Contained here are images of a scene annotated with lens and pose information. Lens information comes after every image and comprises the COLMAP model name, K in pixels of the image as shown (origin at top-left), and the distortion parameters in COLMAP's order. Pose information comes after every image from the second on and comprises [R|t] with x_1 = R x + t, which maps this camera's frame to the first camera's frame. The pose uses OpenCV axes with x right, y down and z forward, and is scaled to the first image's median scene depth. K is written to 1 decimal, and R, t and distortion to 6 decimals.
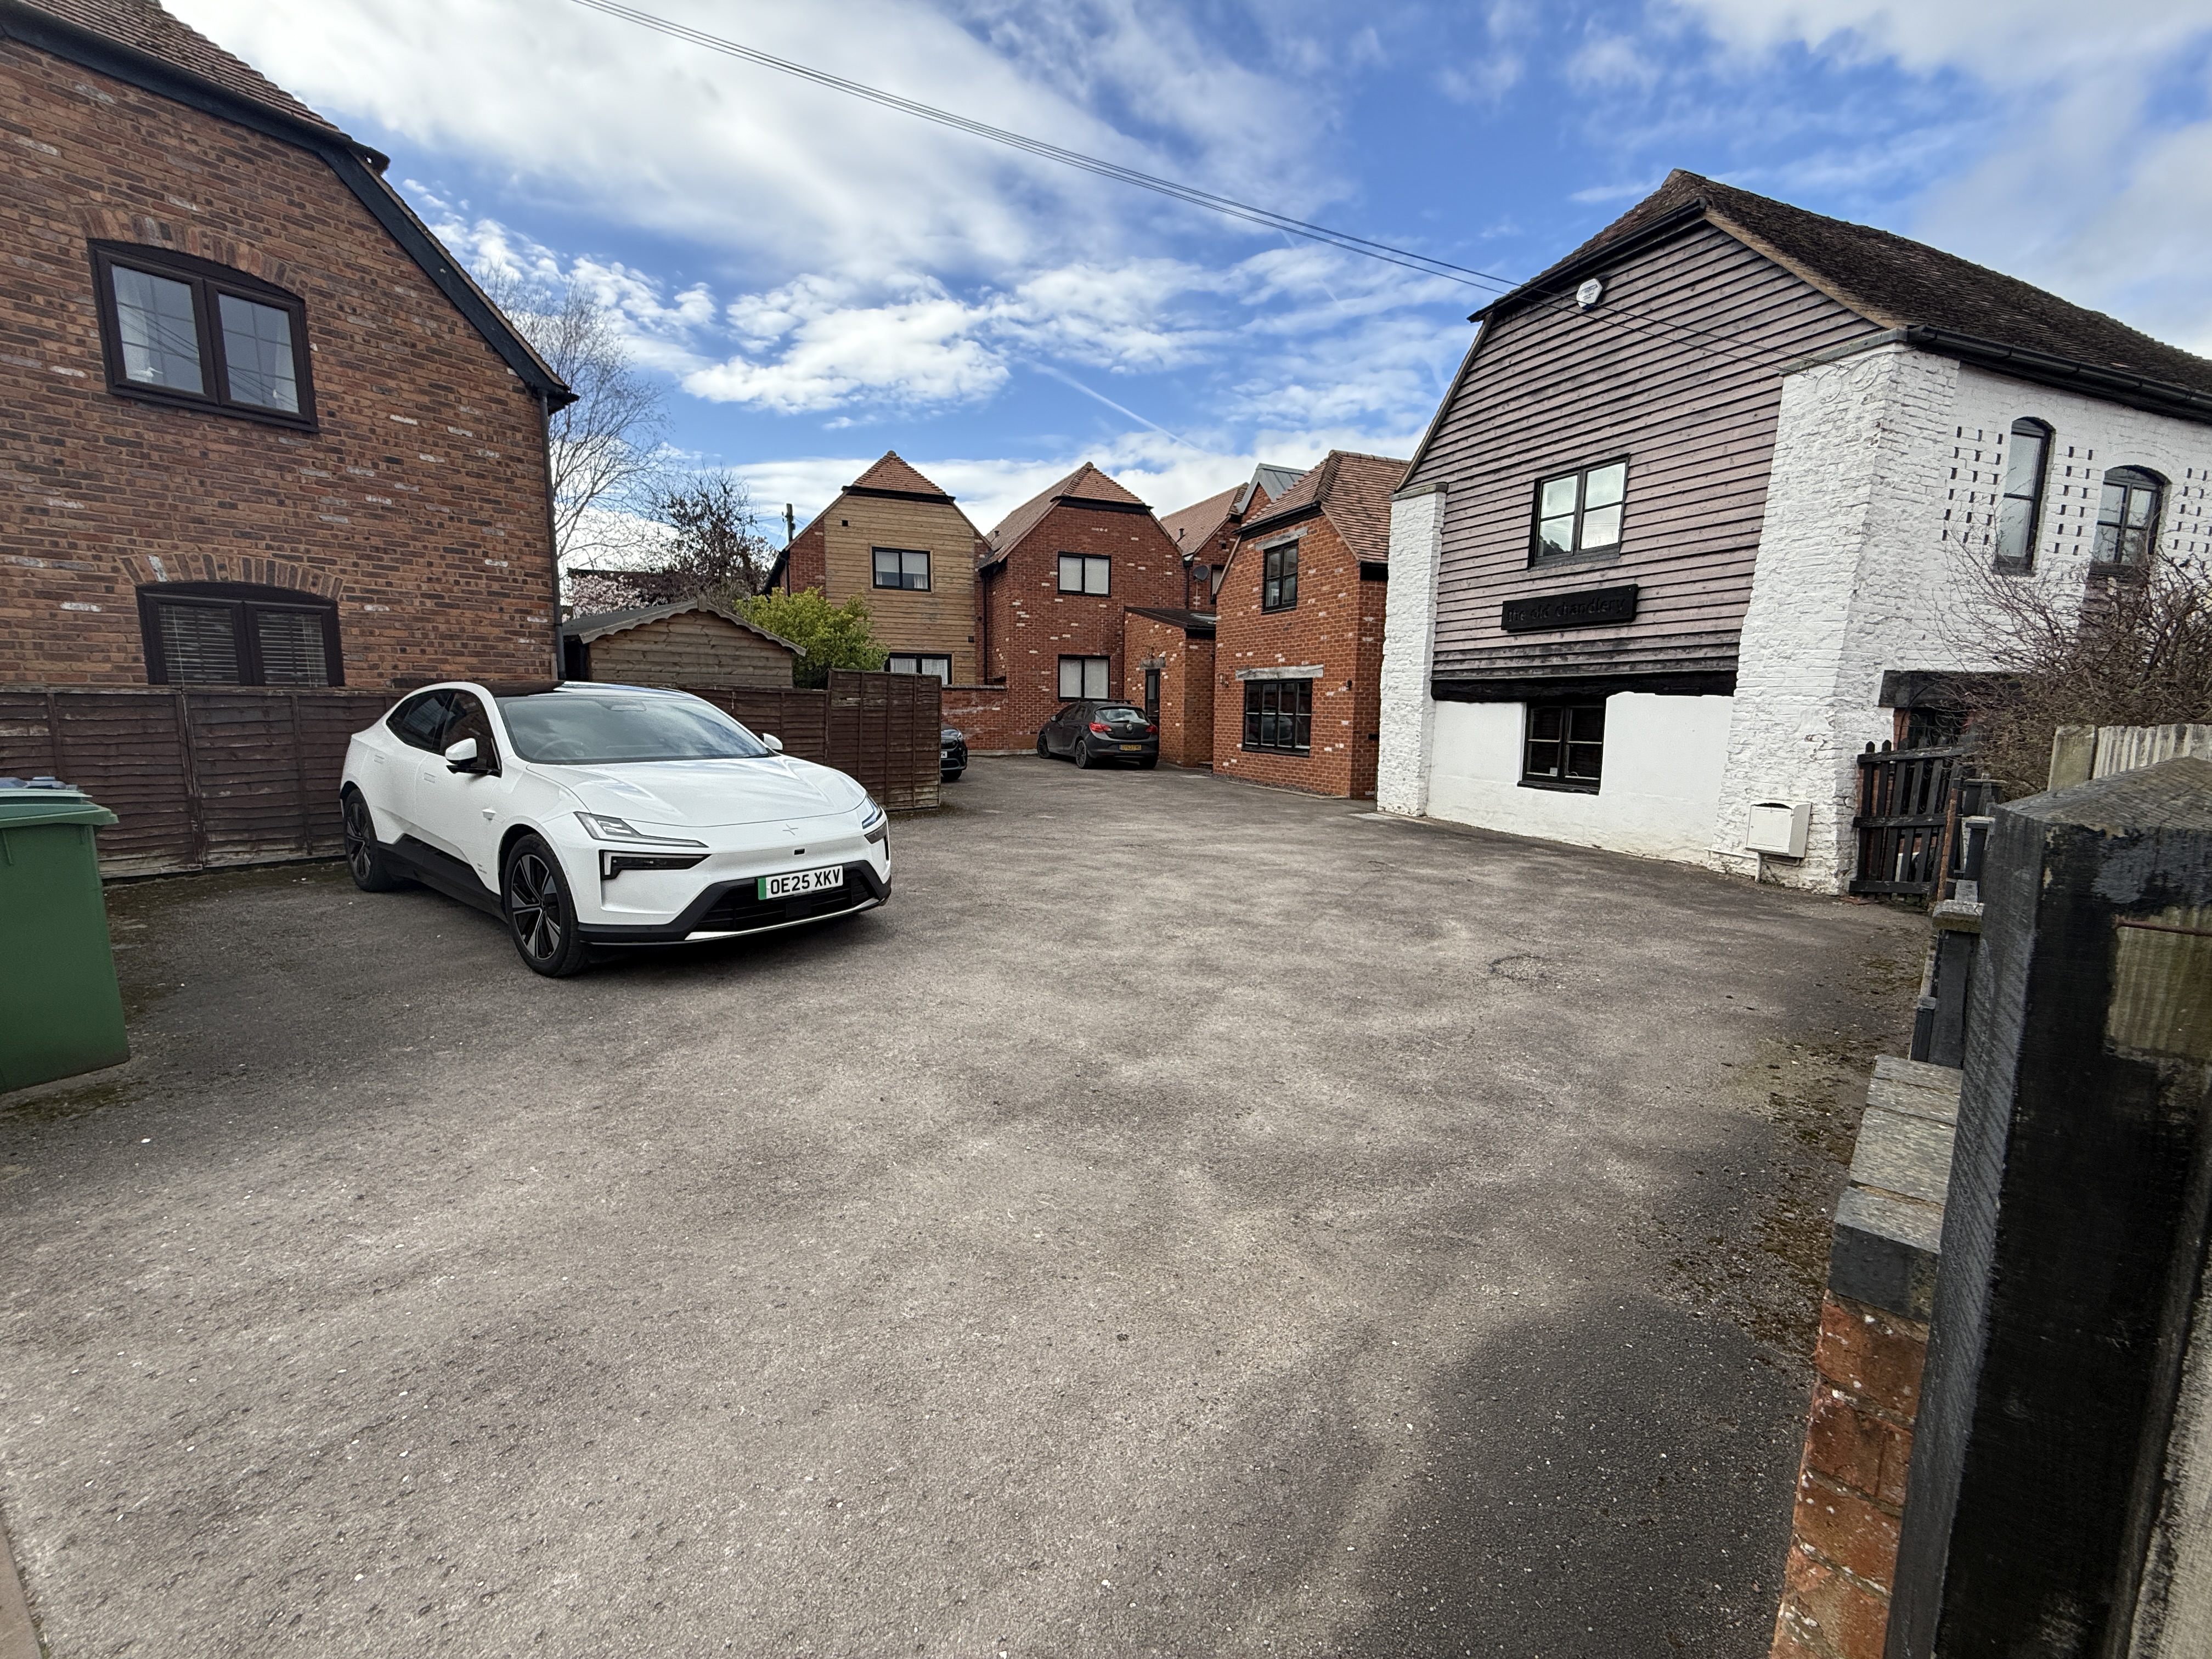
lens RADIAL K [[880.1, 0, 1107.6], [0, 880.1, 823.8], [0, 0, 1]] dist [-0.000565, 0.000413]
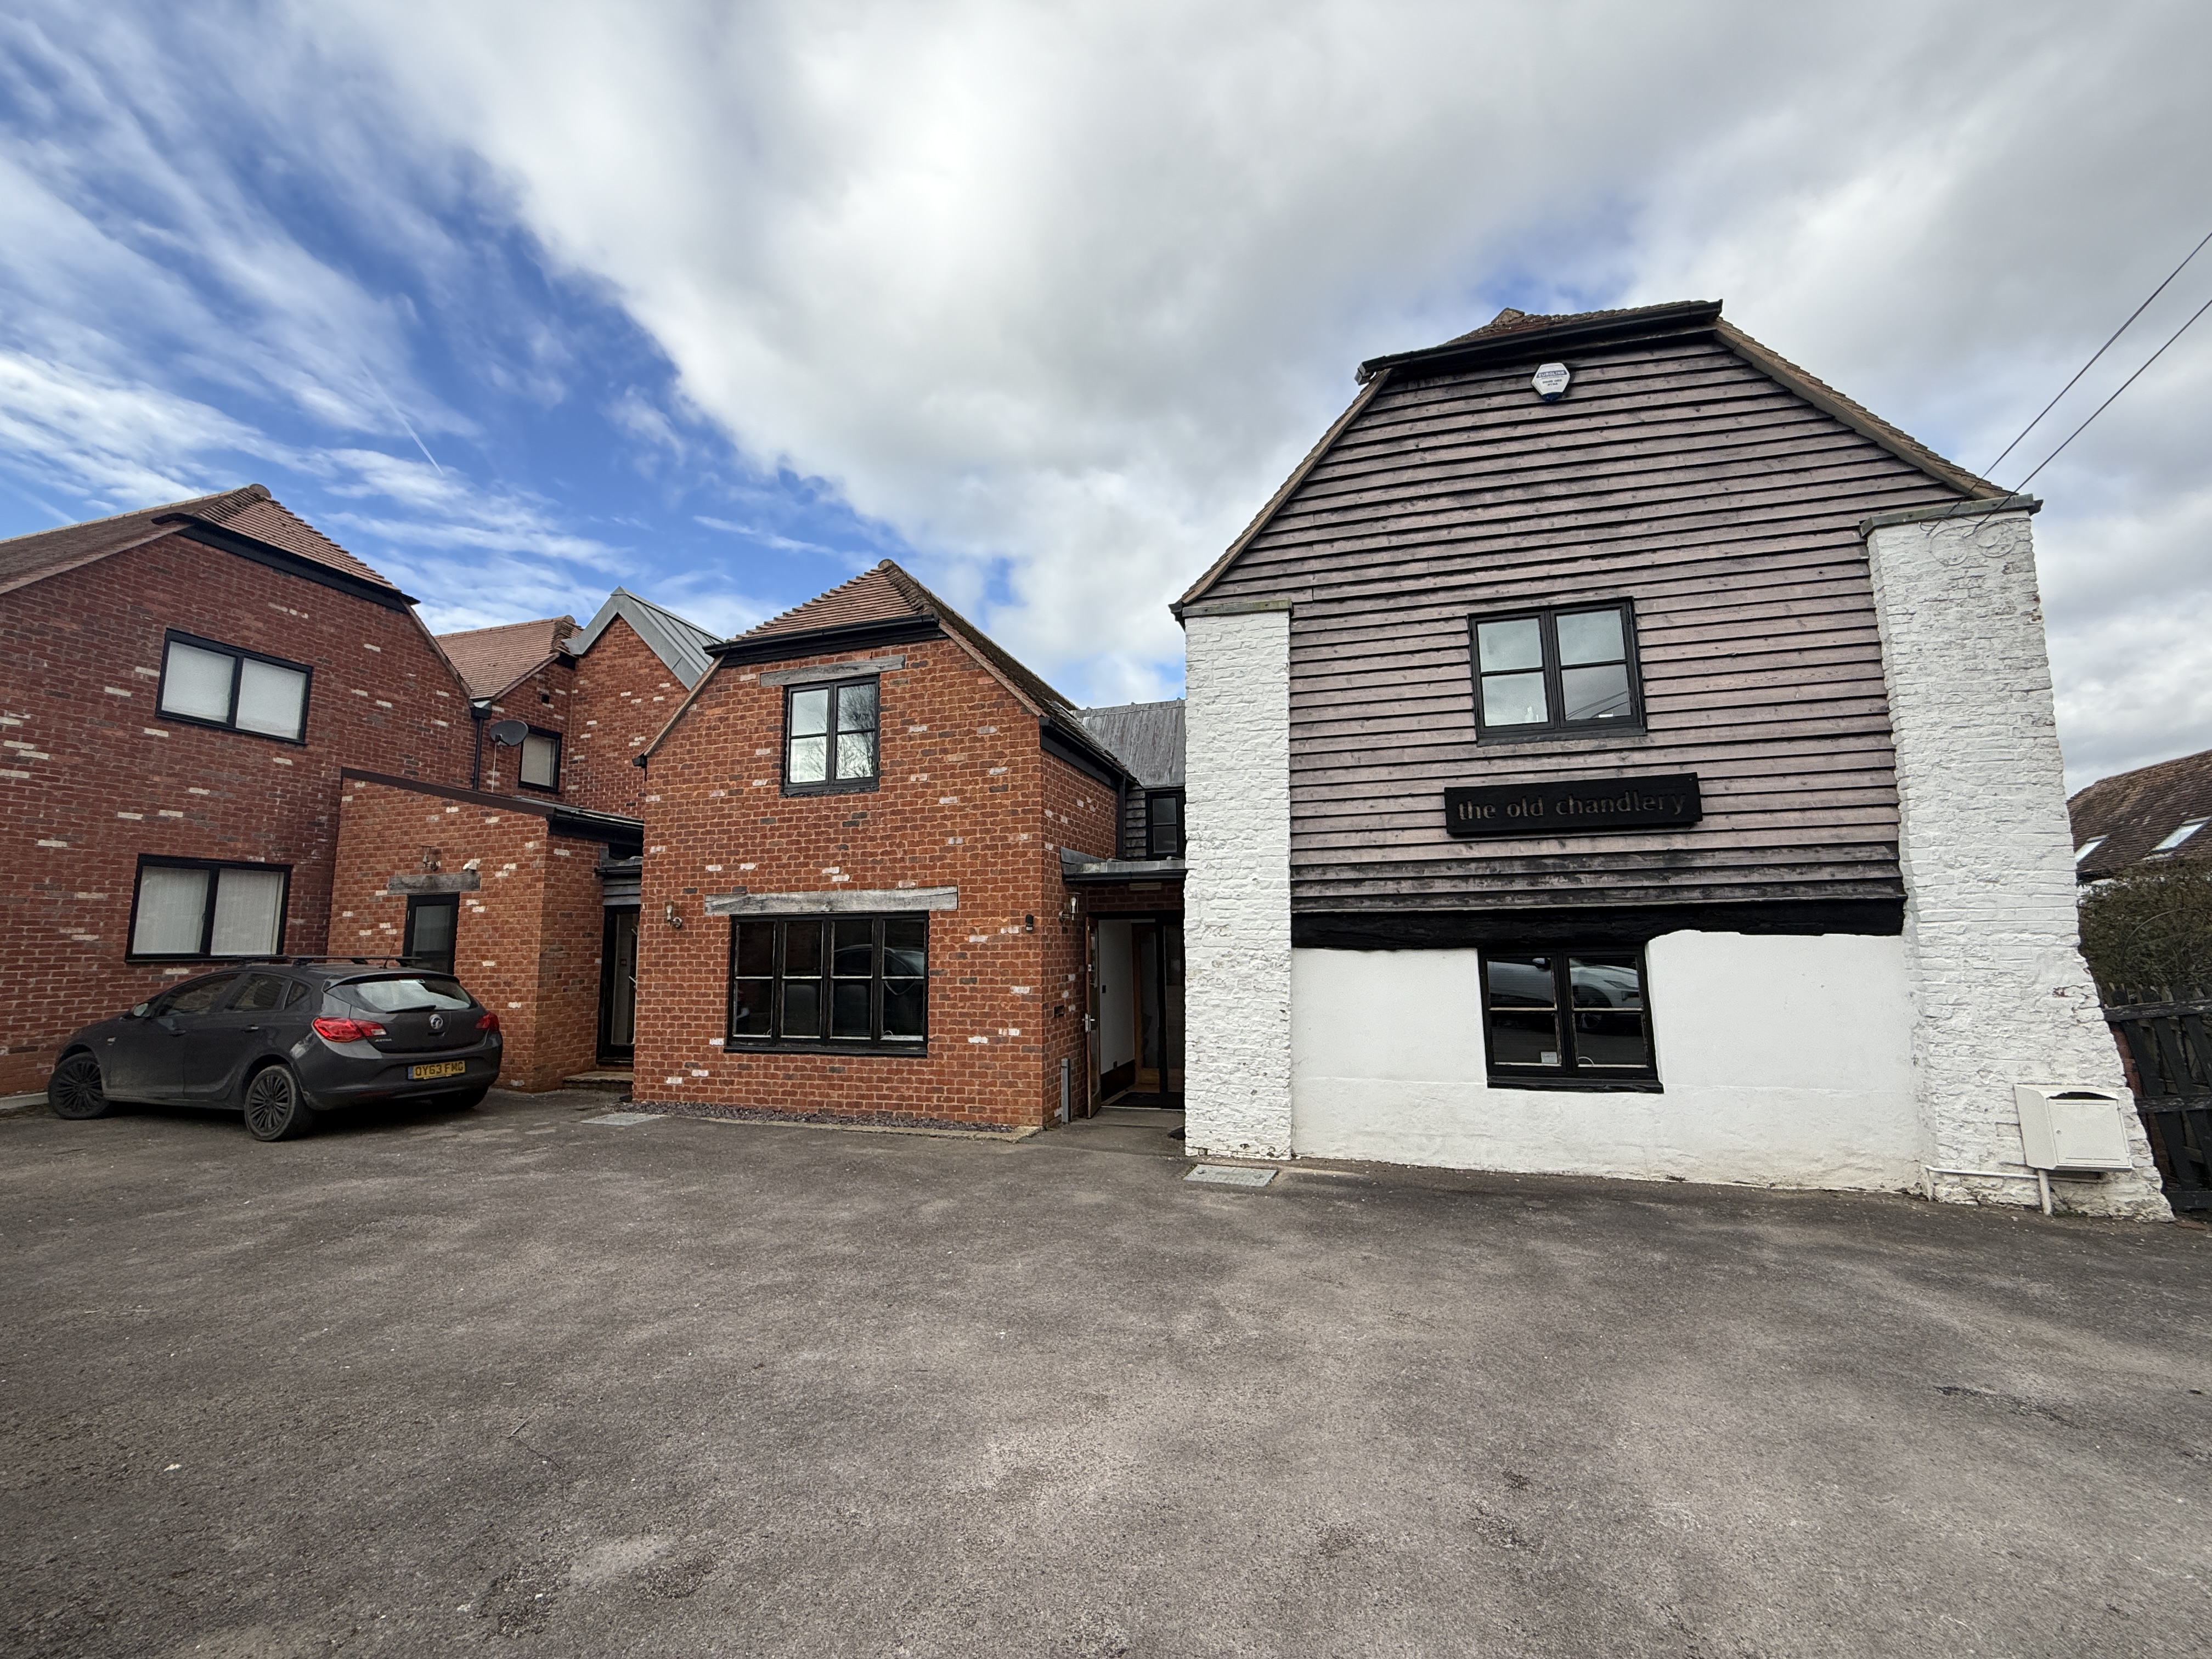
lens RADIAL K [[880.1, 0, 1096.6], [0, 880.1, 832.1], [0, 0, 1]] dist [-0.000565, 0.000413]
pose [[0.637185, 0.082610, 0.766271, -0.185725], [0.122008, 0.970890, -0.206125, -0.124329], [-0.760992, 0.224831, 0.608557, 0.819228]]
